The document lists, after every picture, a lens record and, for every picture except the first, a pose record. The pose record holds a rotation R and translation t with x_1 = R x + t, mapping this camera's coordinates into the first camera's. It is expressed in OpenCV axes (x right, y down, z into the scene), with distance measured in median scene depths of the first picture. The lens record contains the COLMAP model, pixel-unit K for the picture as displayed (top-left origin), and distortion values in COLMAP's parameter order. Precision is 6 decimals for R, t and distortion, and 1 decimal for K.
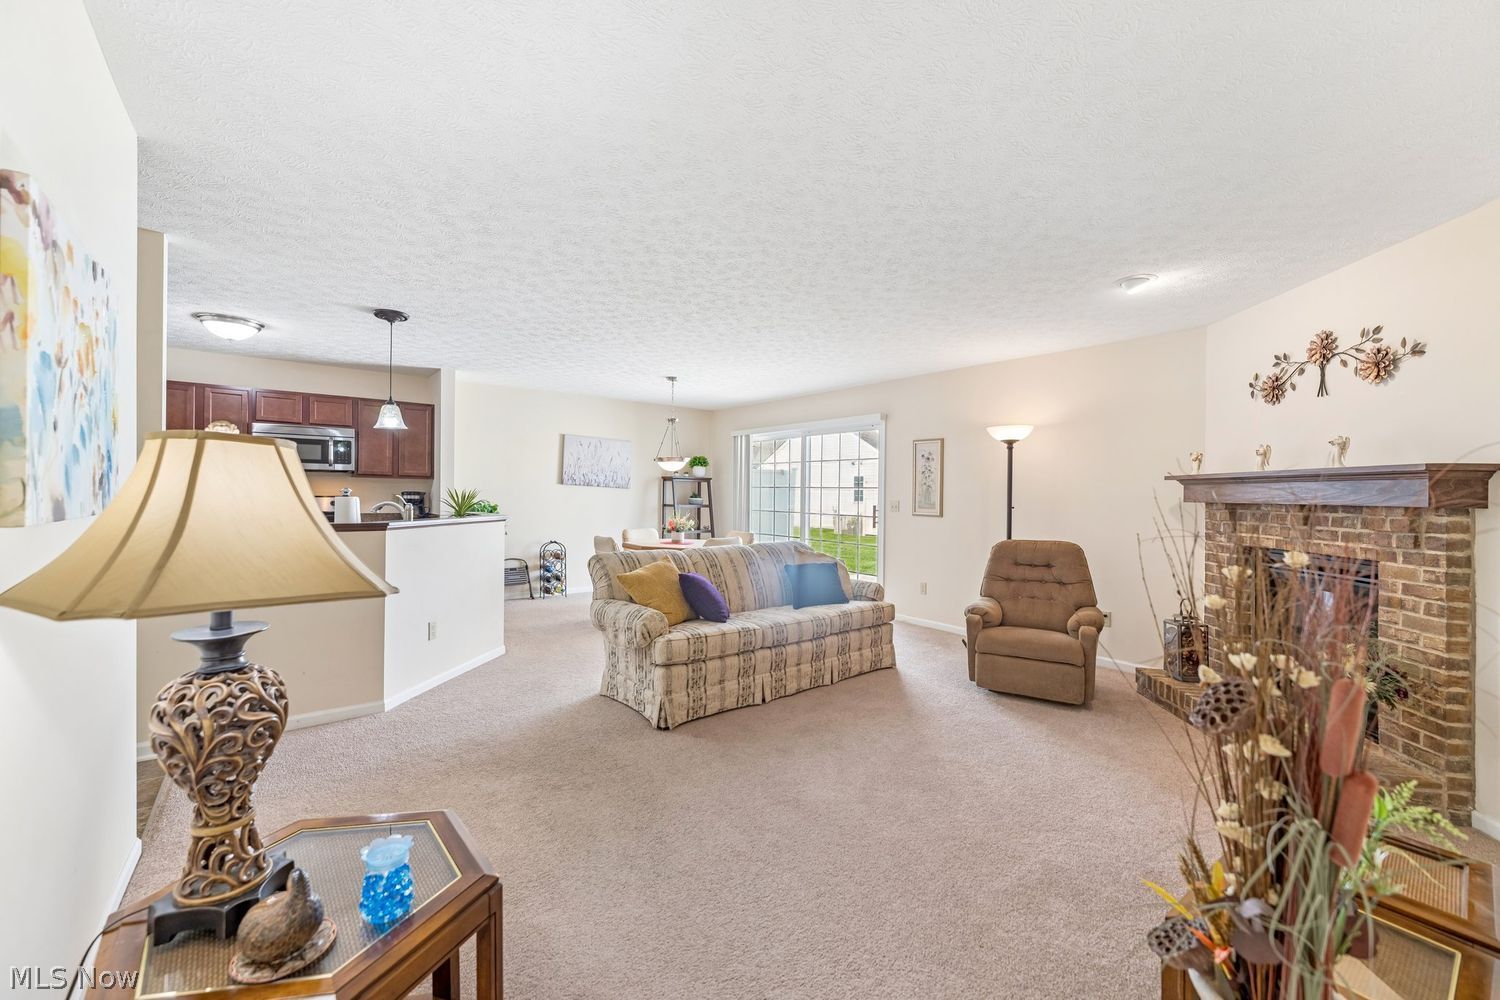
lens RADIAL K [[592.3, 0, 762.9], [0, 592.3, 498.7], [0, 0, 1]] dist [0.002289, 0.000177]
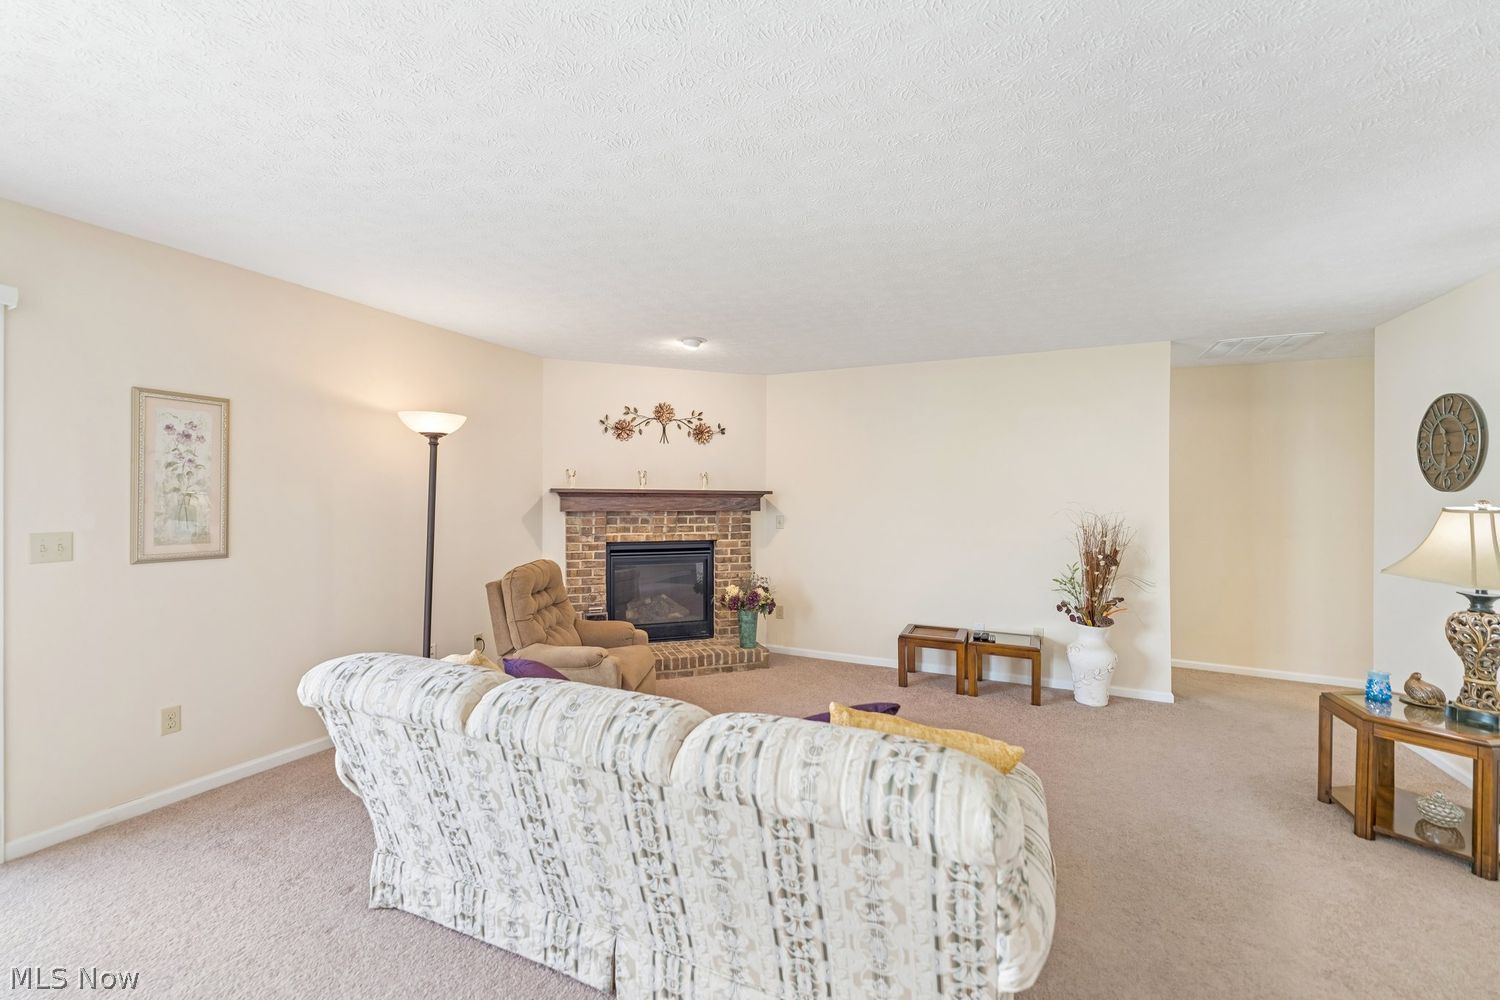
lens RADIAL K [[592.3, 0, 762.9], [0, 592.3, 498.7], [0, 0, 1]] dist [0.002289, 0.000177]
pose [[-0.441414, -0.016732, 0.897147, -0.629310], [-0.002817, 0.999847, 0.017261, -0.051637], [-0.897299, 0.005092, -0.441394, 1.499875]]
